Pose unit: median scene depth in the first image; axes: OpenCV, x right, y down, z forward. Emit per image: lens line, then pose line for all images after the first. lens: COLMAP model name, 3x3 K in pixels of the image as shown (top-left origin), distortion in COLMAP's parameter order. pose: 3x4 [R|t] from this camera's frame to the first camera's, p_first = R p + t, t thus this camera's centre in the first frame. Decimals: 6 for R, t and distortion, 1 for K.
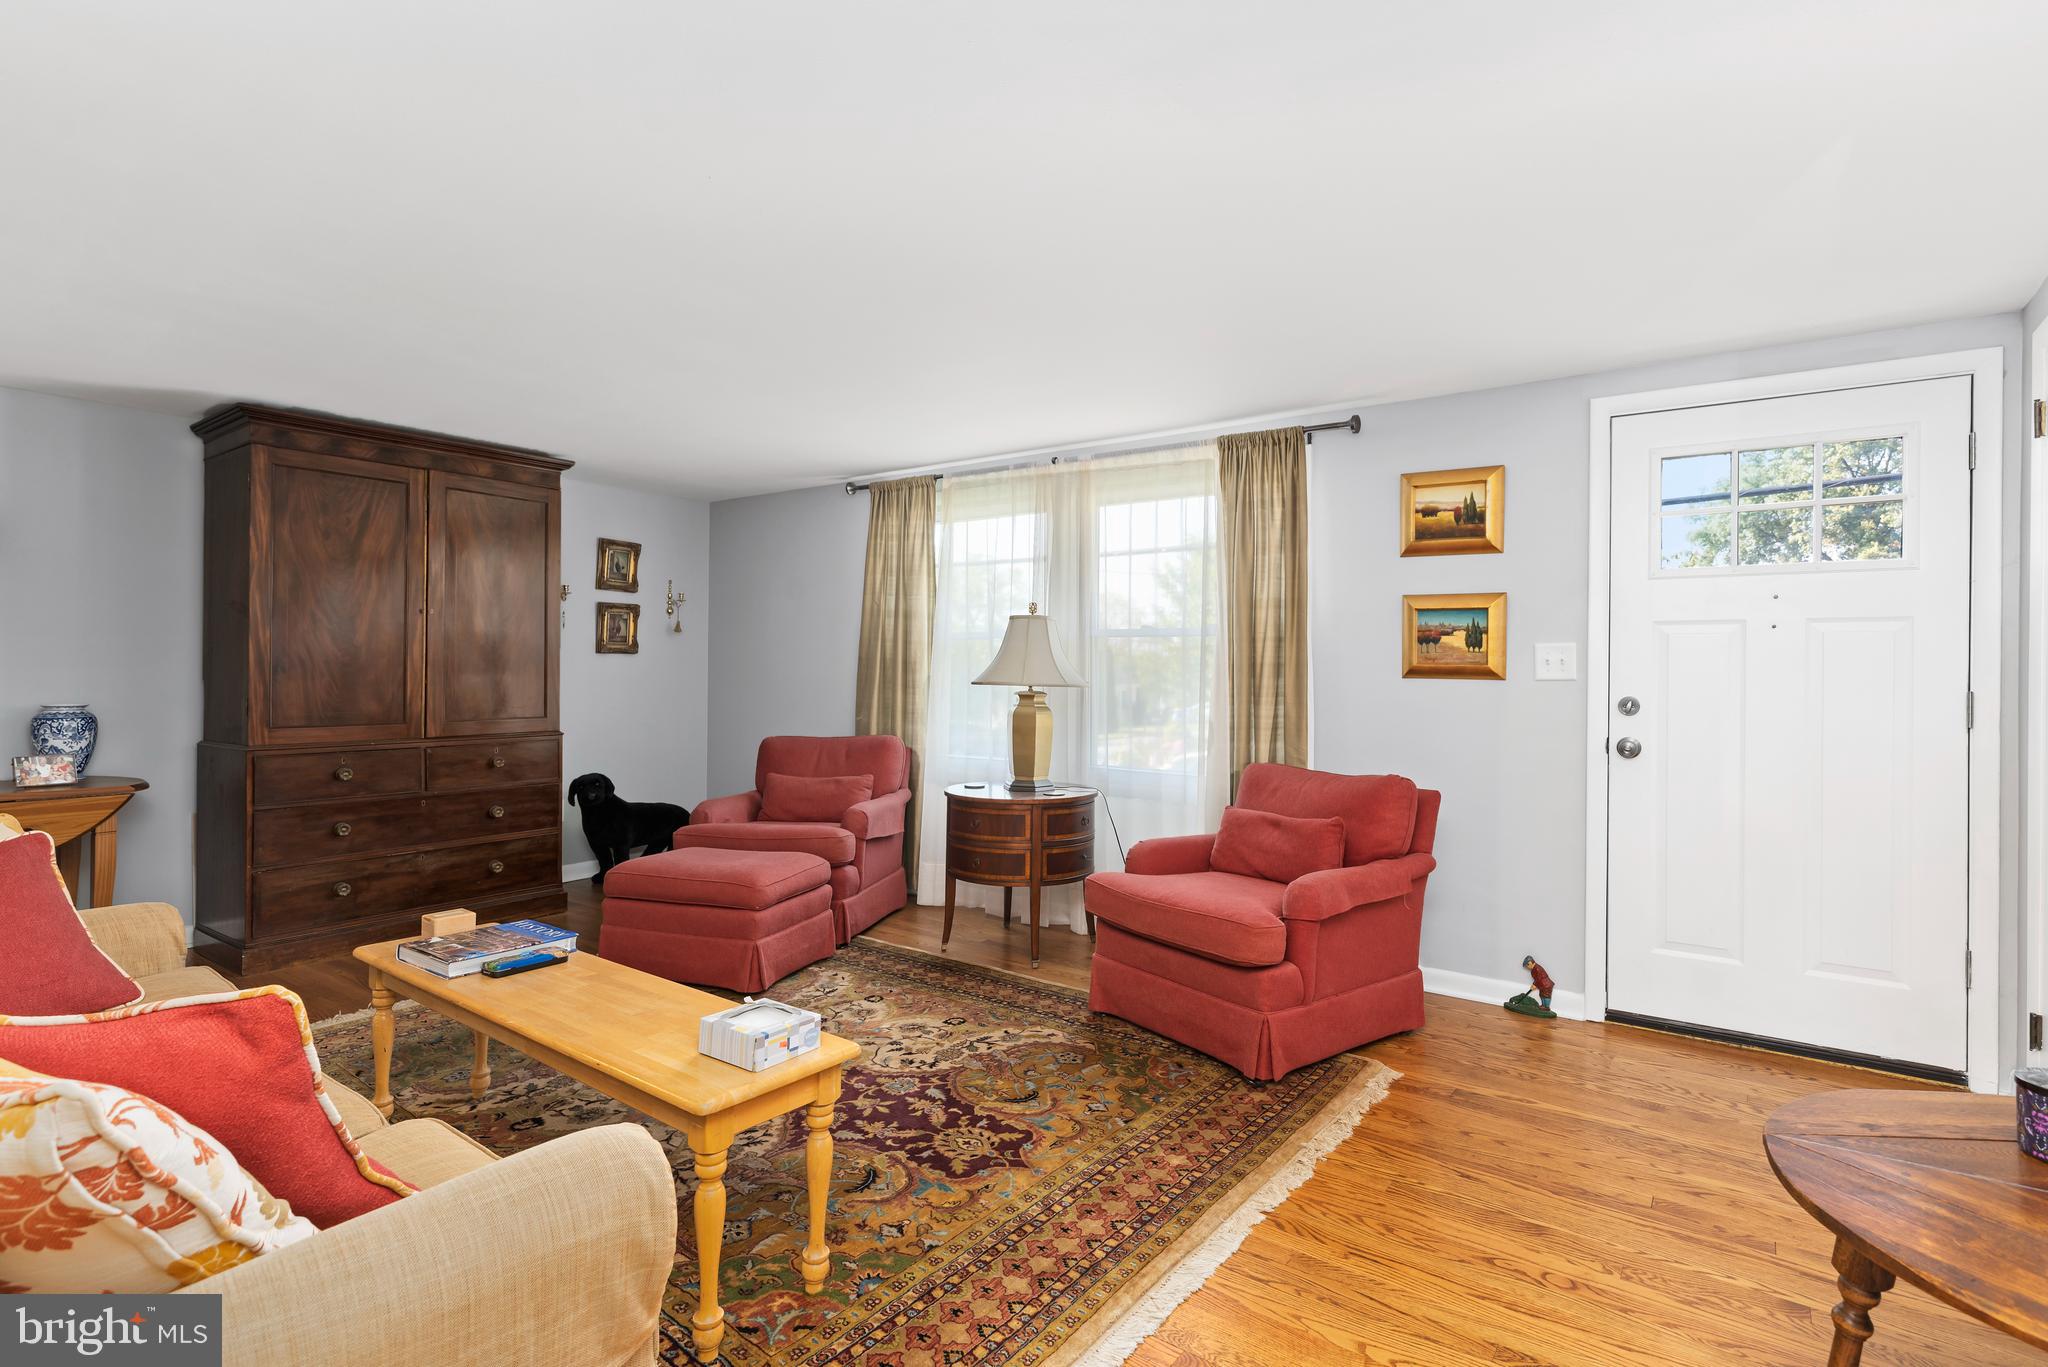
lens RADIAL K [[1005.1, 0, 1036.1], [0, 1005.1, 662.8], [0, 0, 1]] dist [0.001245, -0.000866]
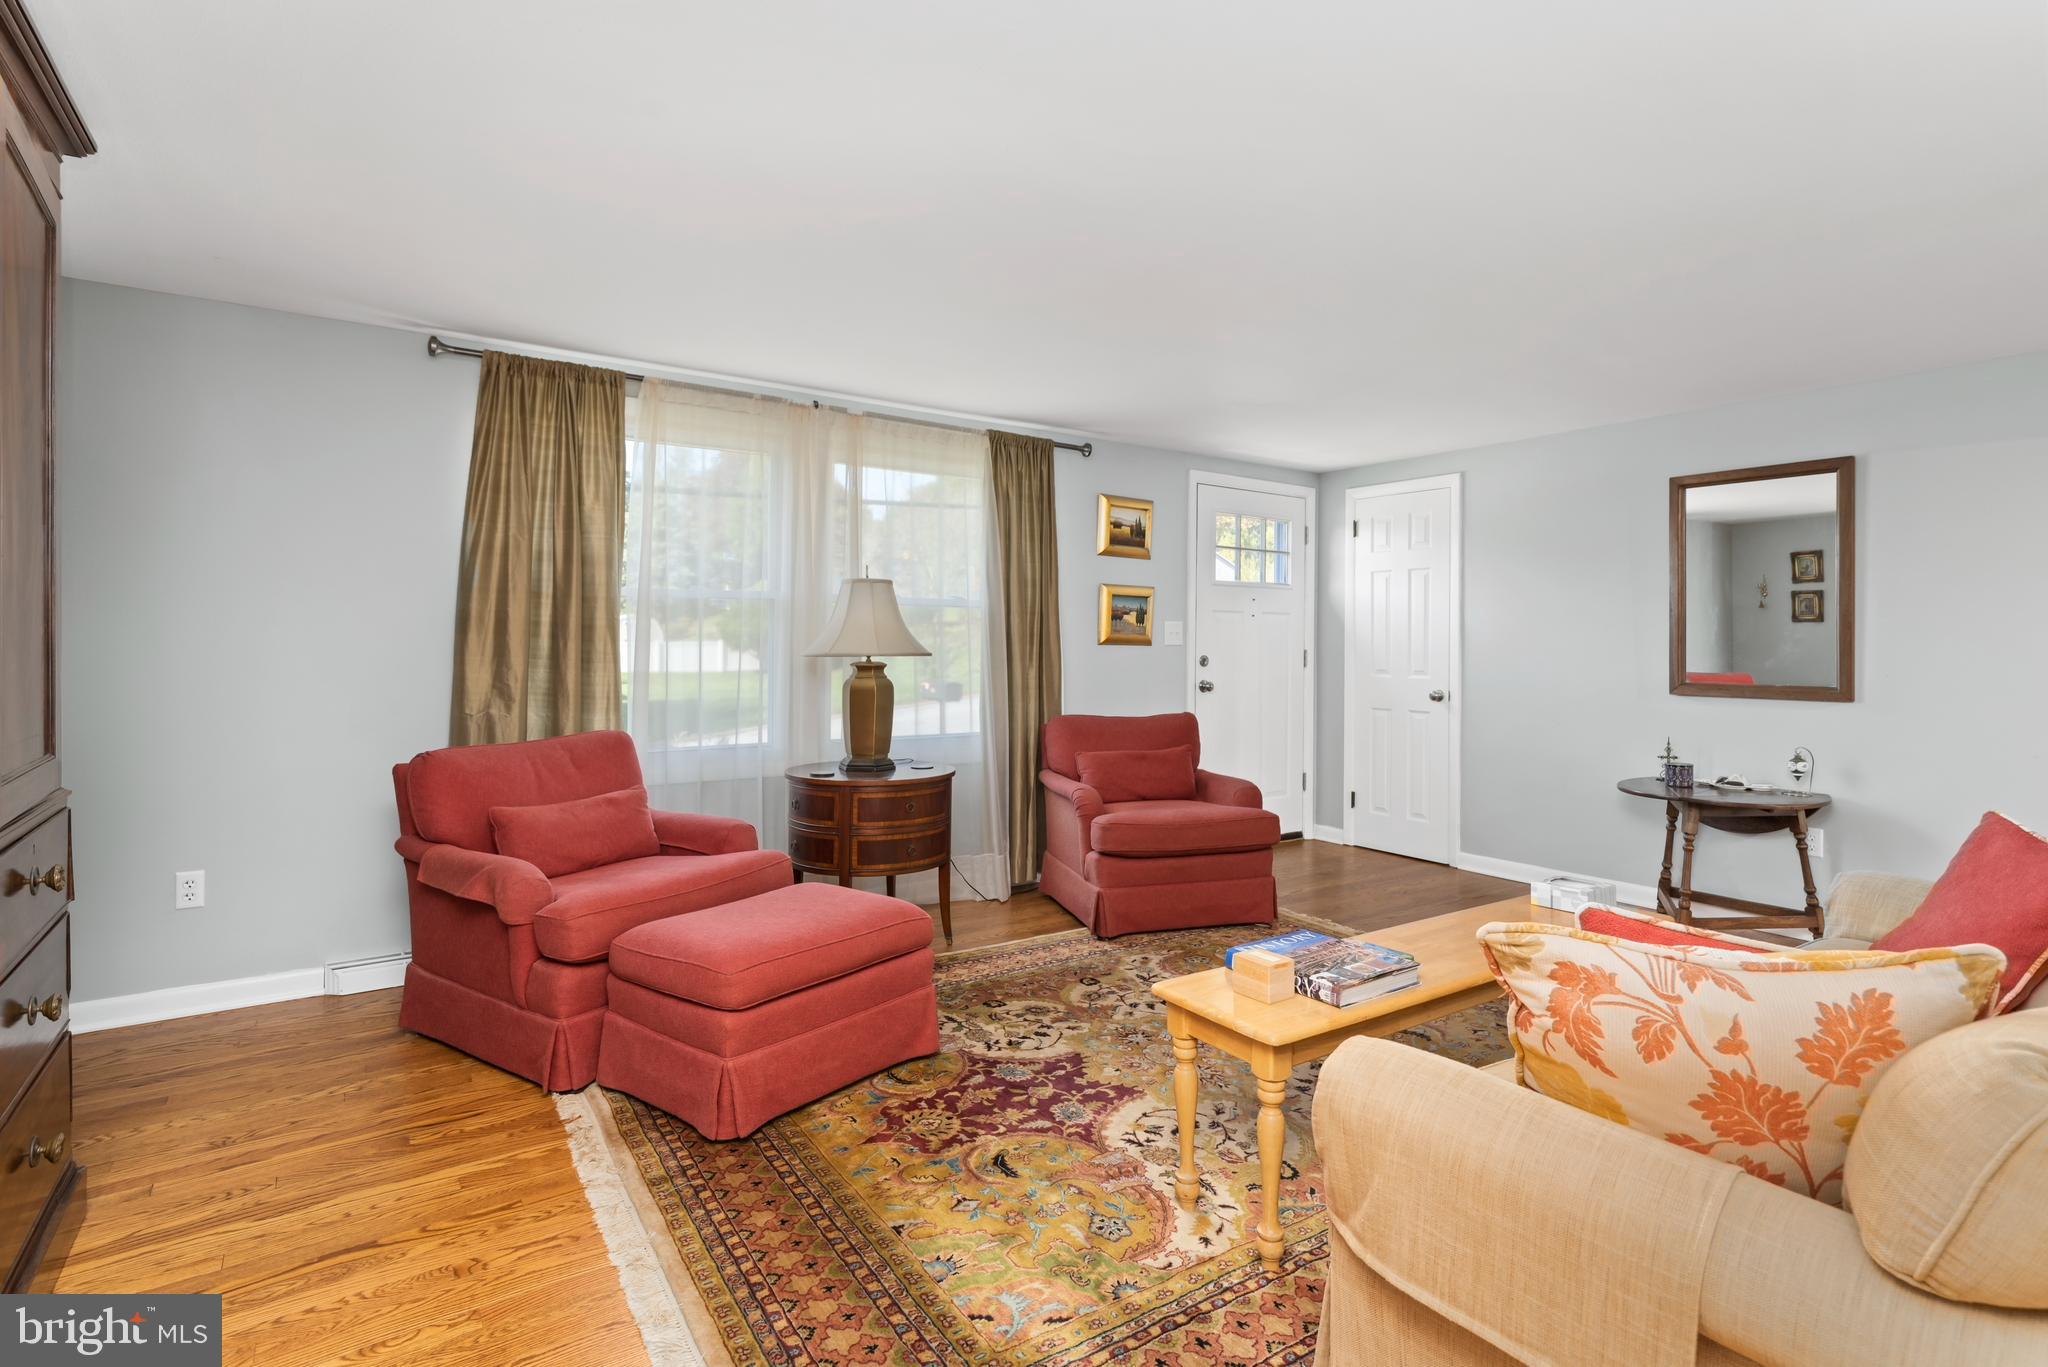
lens RADIAL K [[1005.1, 0, 1054.9], [0, 1005.1, 650.7], [0, 0, 1]] dist [0.001245, -0.000866]
pose [[0.328728, -0.014035, 0.944321, -1.116437], [-0.012429, 0.999739, 0.019185, -0.002719], [-0.944343, -0.018044, 0.328467, 0.733363]]
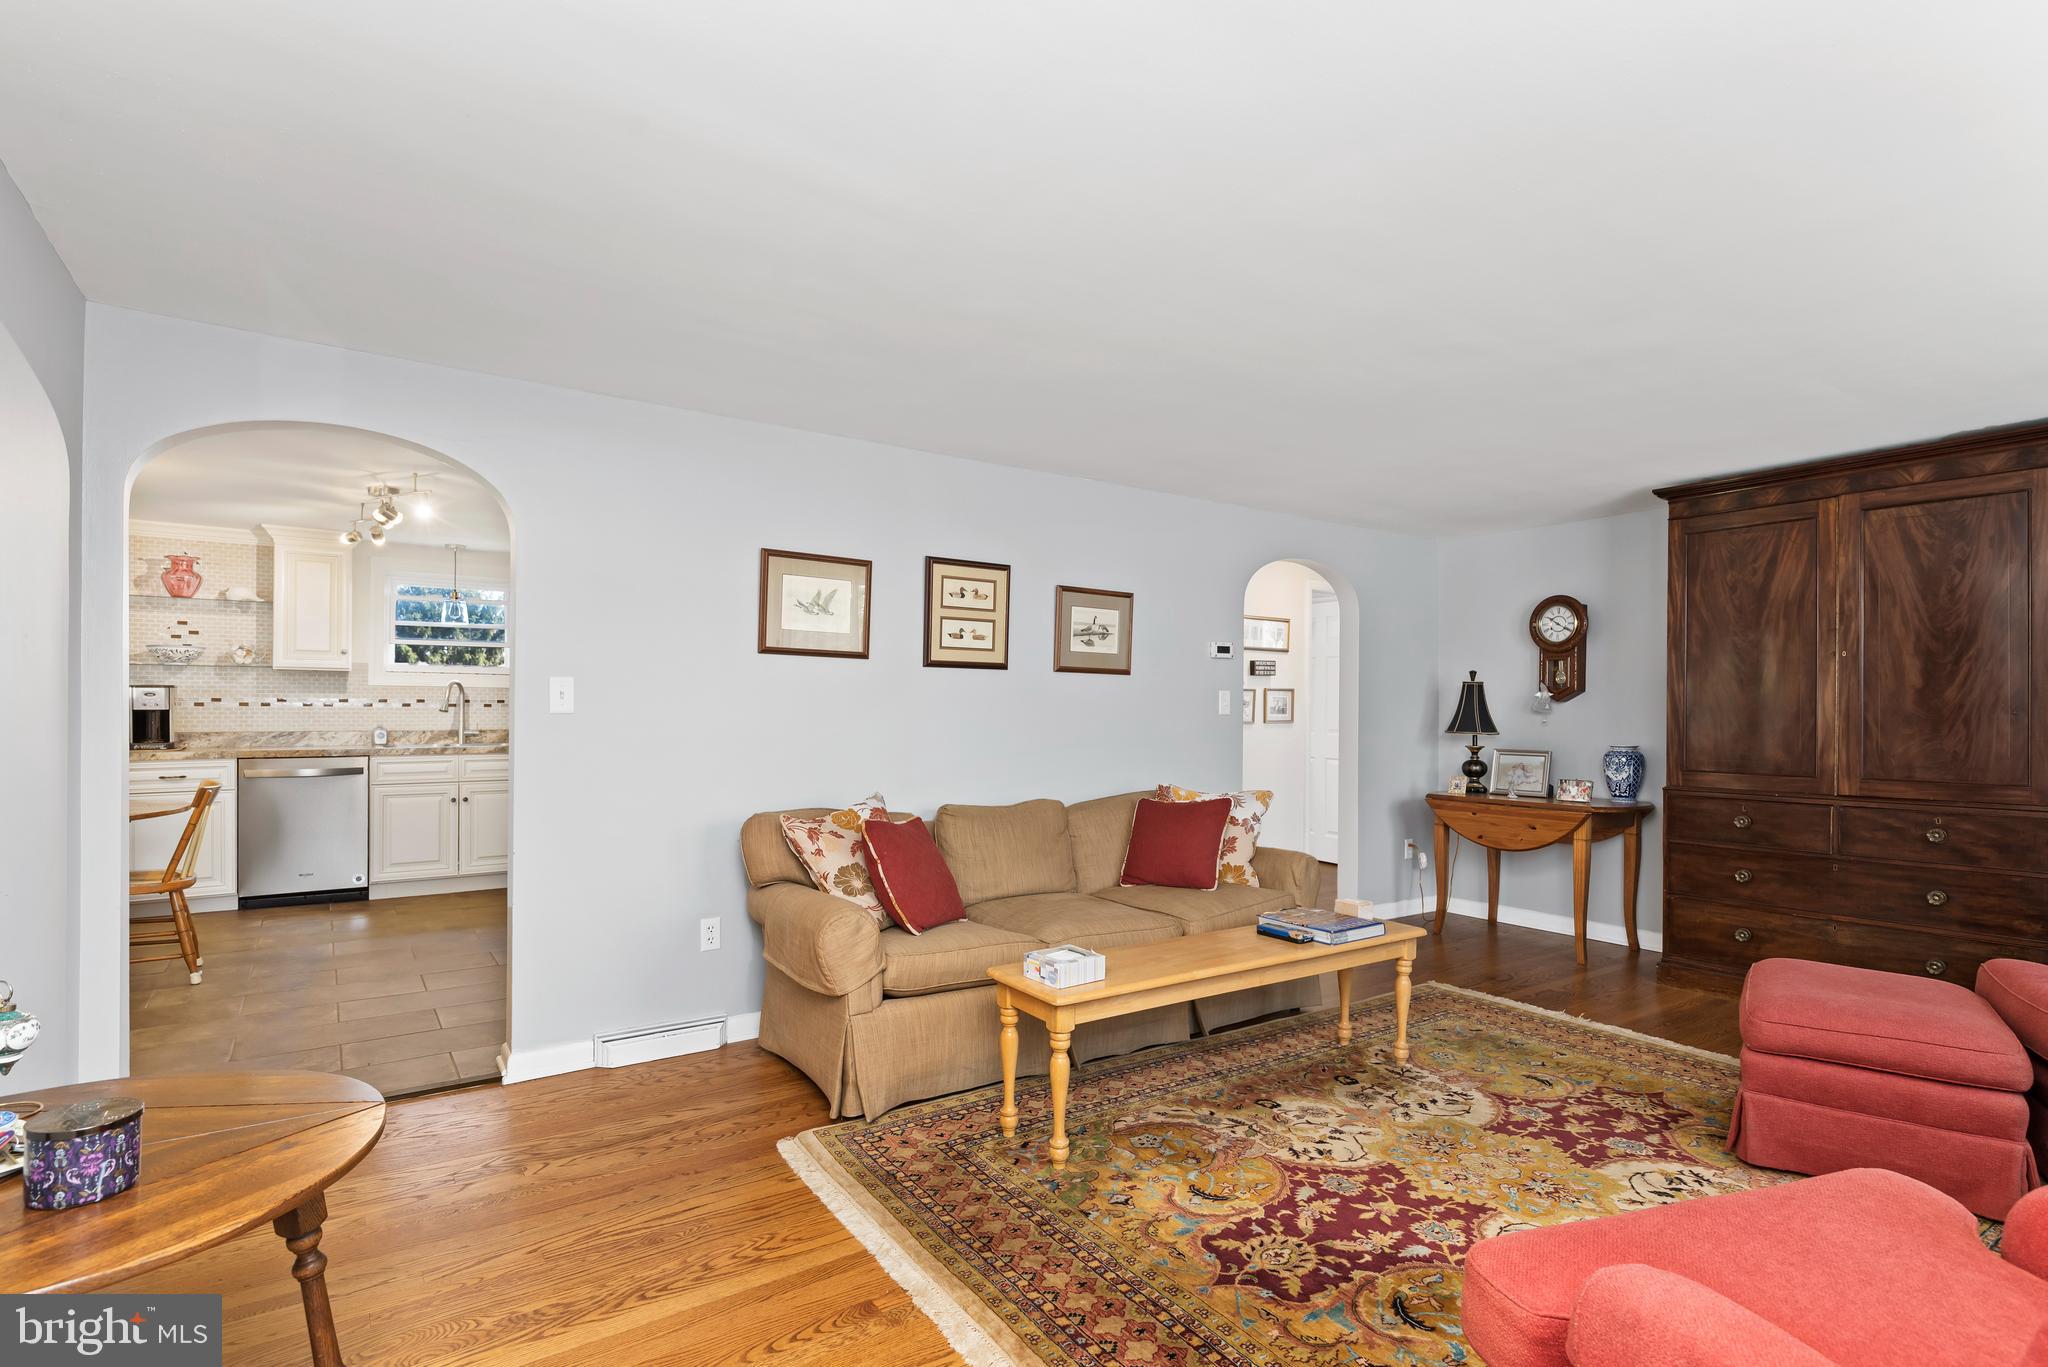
lens RADIAL K [[1005.1, 0, 1052.2], [0, 1005.1, 710.8], [0, 0, 1]] dist [0.001245, -0.000866]
pose [[-0.317866, -0.009847, -0.948085, 0.640392], [-0.000493, 0.999948, -0.010221, 0.012434], [0.948136, -0.002782, -0.317854, 0.850116]]
